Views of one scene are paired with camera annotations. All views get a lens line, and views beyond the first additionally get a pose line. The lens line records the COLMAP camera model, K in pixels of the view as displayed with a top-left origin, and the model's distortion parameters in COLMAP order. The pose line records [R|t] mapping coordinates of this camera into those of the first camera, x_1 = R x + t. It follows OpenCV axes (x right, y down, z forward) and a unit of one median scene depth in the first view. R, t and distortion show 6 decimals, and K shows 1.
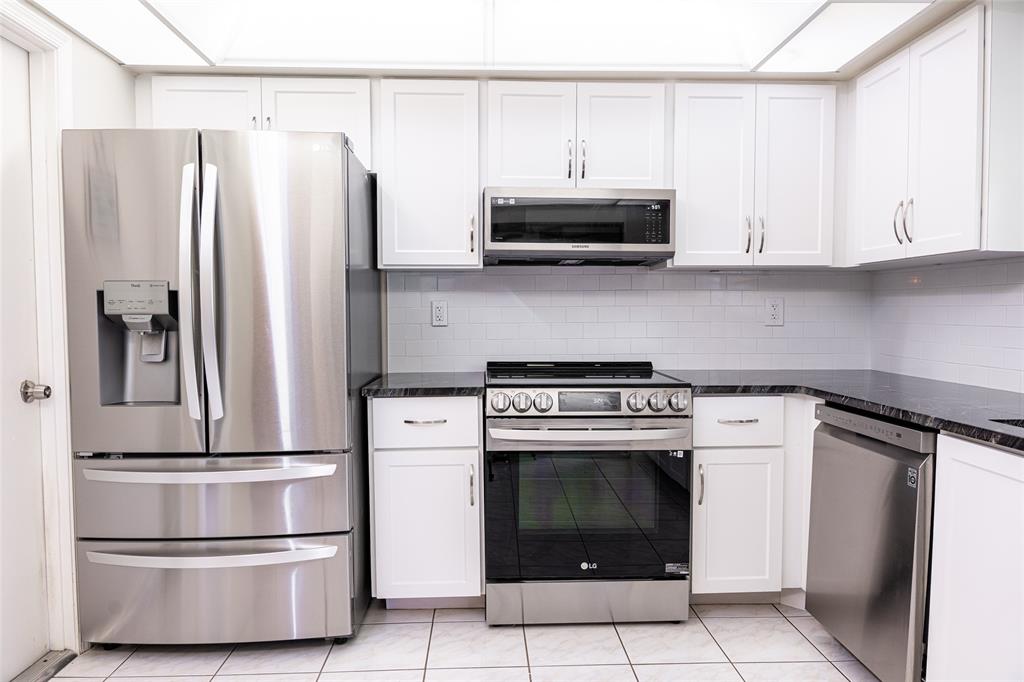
lens RADIAL K [[680.9, 0, 515.6], [0, 680.9, 338.4], [0, 0, 1]] dist [0.001359, -0.005456]
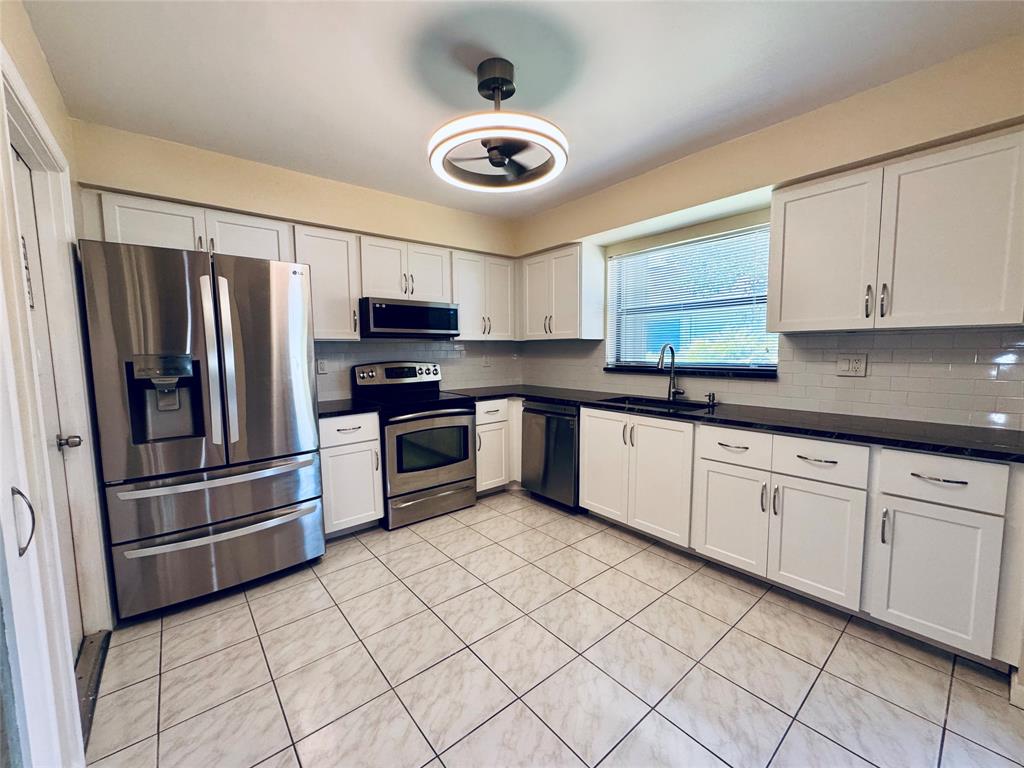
lens RADIAL K [[408.1, 0, 509.5], [0, 408.1, 381.9], [0, 0, 1]] dist [0.000427, -0.000029]
pose [[0.799543, -0.056186, 0.597975, -0.427370], [0.032839, 0.998215, 0.049885, -0.039660], [-0.599710, -0.020248, 0.799961, -0.105359]]
